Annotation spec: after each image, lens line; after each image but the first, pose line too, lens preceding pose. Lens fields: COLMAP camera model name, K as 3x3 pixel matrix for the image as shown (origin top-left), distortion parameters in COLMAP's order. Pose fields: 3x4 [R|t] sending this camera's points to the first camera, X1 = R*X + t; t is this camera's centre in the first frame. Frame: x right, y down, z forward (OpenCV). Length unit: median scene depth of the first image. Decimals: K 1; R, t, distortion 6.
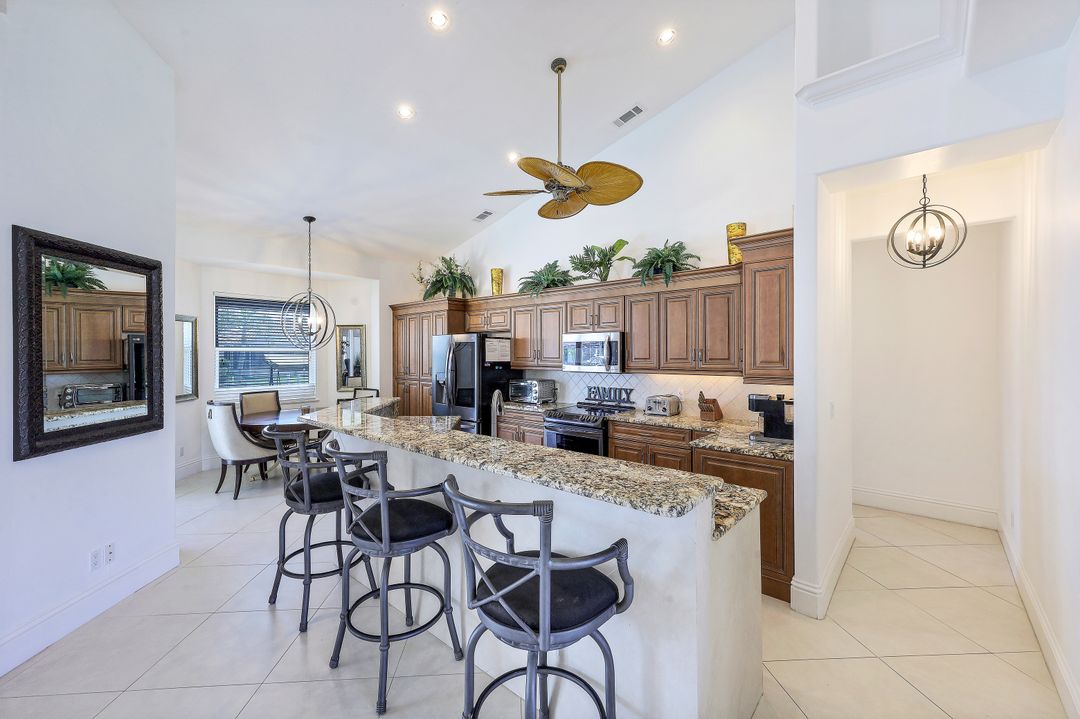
lens RADIAL K [[437.1, 0, 540.1], [0, 437.1, 358.6], [0, 0, 1]] dist [-0.002029, -0.000101]
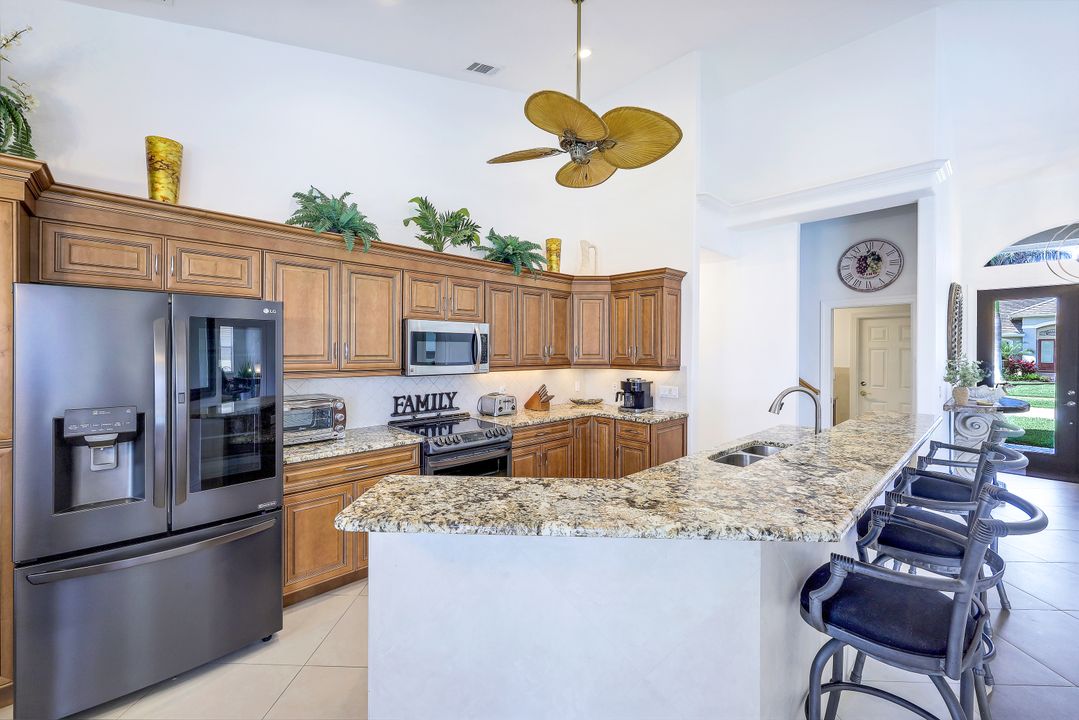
lens RADIAL K [[436.7, 0, 535.3], [0, 436.7, 352.4], [0, 0, 1]] dist [-0.002029, -0.000101]
pose [[0.093659, -0.010637, 0.995548, -0.585300], [0.002370, 0.999942, 0.010461, -0.012639], [-0.995602, 0.001380, 0.093679, 0.765613]]
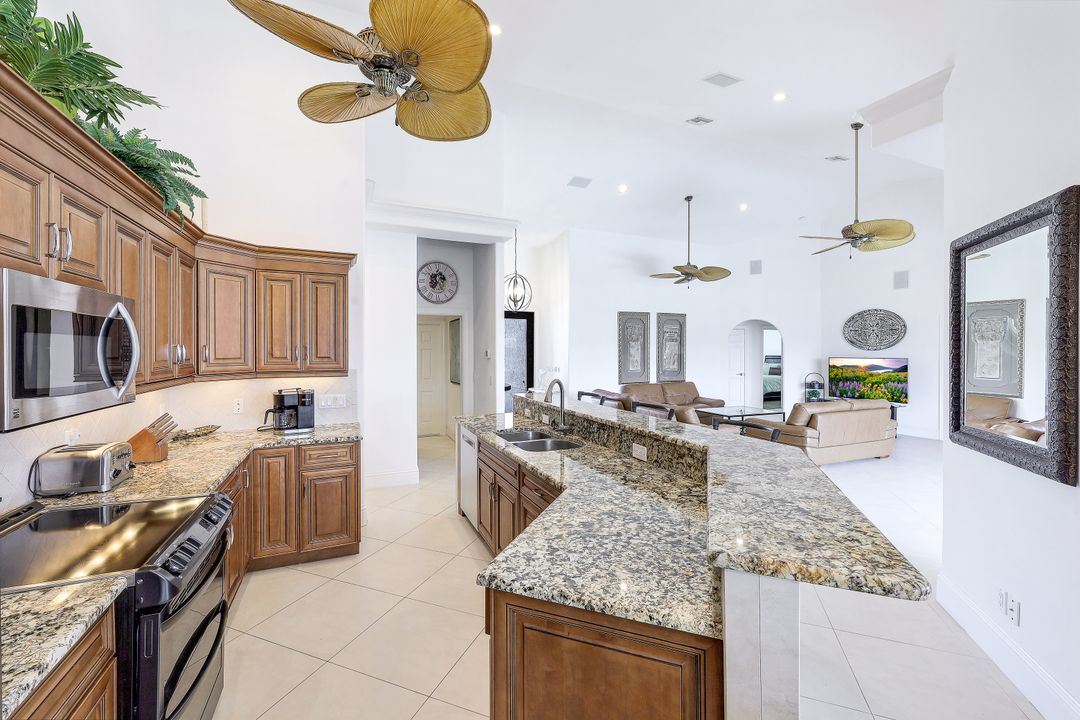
lens RADIAL K [[437.1, 0, 536.3], [0, 437.1, 350.2], [0, 0, 1]] dist [-0.002029, -0.000101]
pose [[-0.907891, -0.001608, 0.419202, -0.291790], [0.001106, 0.999980, 0.006230, -0.013439], [-0.419204, 0.006120, -0.907872, 1.114773]]
